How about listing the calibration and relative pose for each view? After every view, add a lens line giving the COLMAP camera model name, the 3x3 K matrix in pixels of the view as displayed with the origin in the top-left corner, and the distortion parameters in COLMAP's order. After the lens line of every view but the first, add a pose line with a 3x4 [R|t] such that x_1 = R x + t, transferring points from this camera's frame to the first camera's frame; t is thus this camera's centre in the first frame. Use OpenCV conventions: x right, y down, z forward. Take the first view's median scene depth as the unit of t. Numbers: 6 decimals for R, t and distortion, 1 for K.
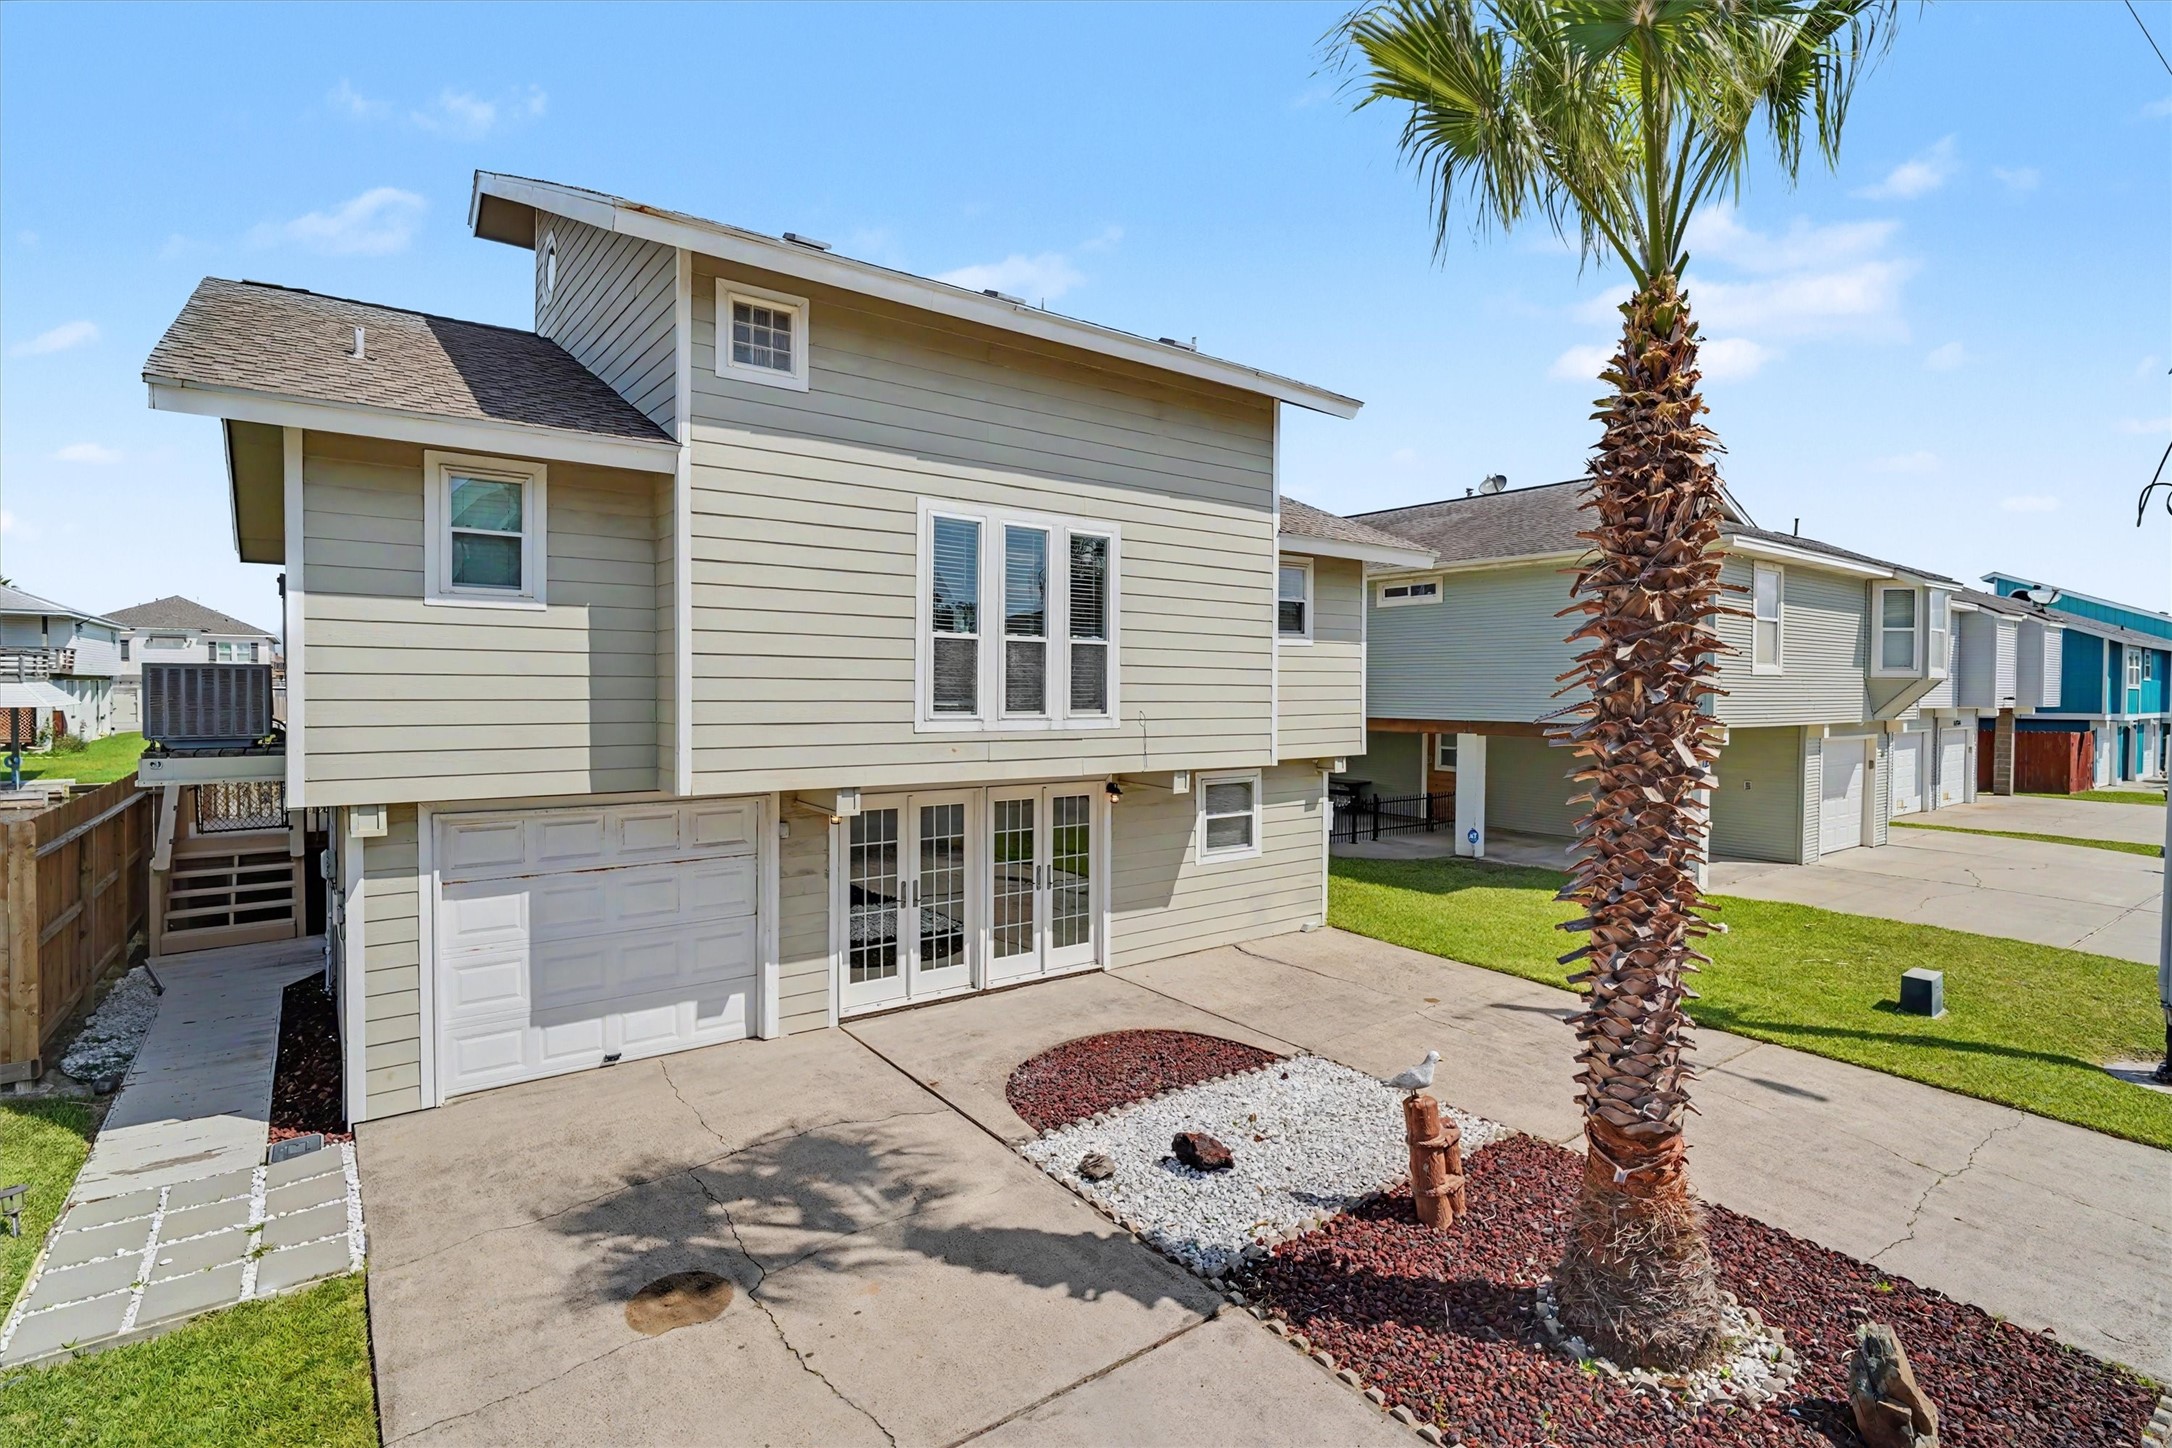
lens RADIAL K [[1029.3, 0, 1087.8], [0, 1029.3, 696.8], [0, 0, 1]] dist [0.003487, 0.001828]
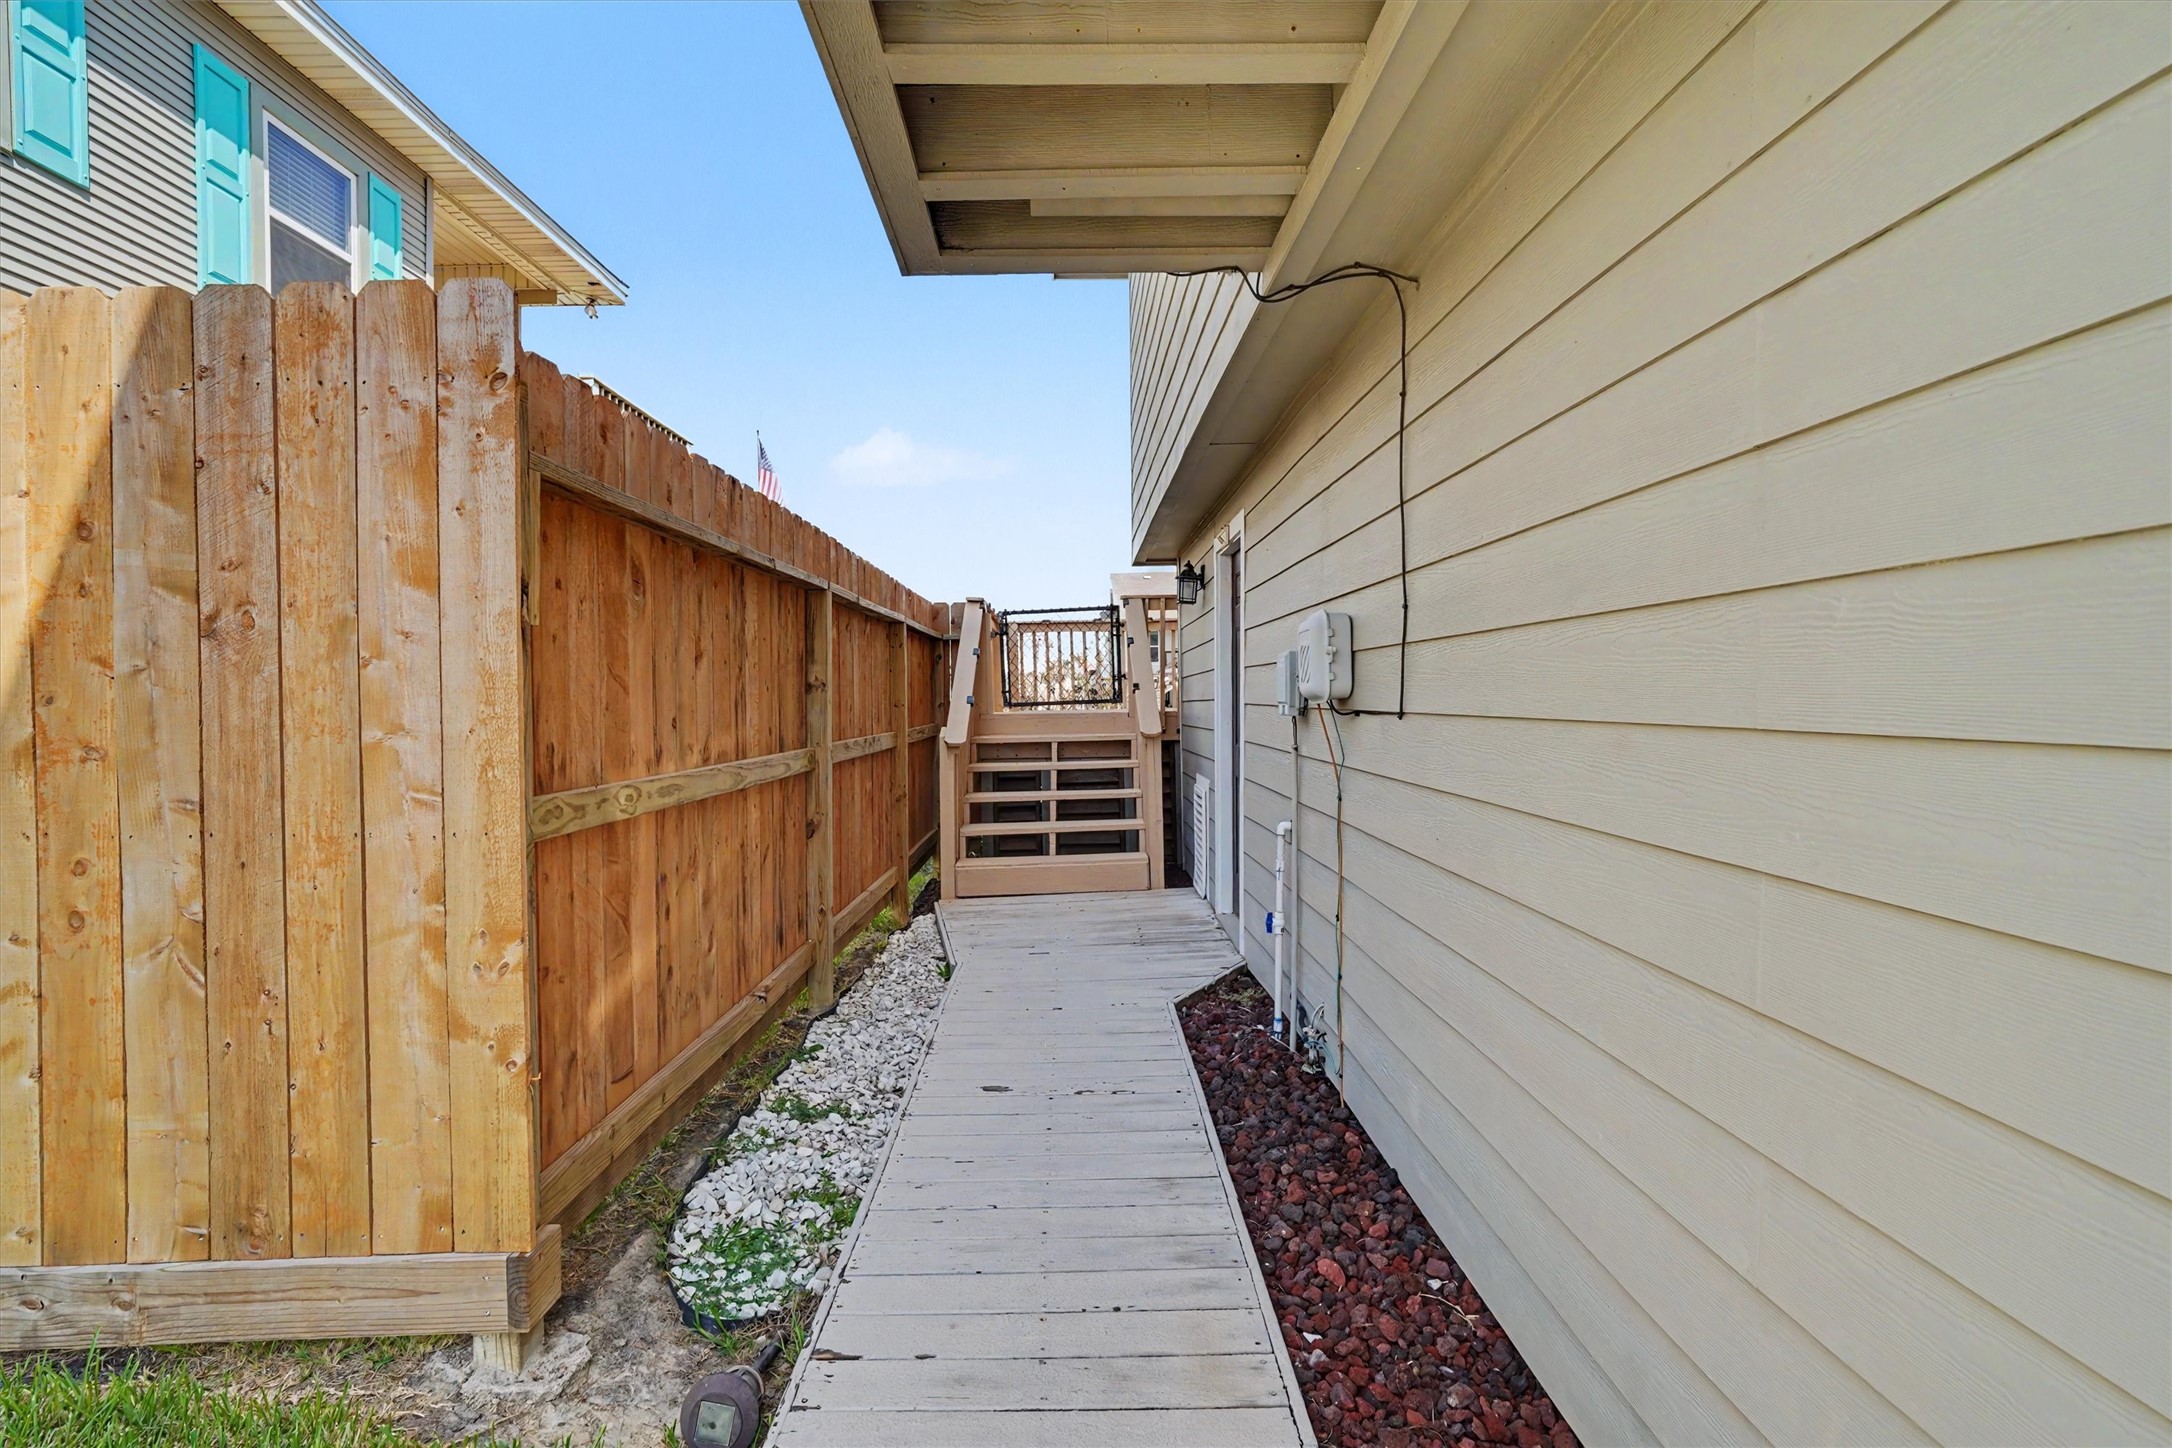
lens RADIAL K [[1029.3, 0, 1087.8], [0, 1029.3, 696.8], [0, 0, 1]] dist [0.003487, 0.001828]
pose [[0.808895, -0.020791, -0.587585, -0.509811], [0.015650, 0.999782, -0.013831, 0.149939], [0.587745, 0.001992, 0.809044, 0.590129]]
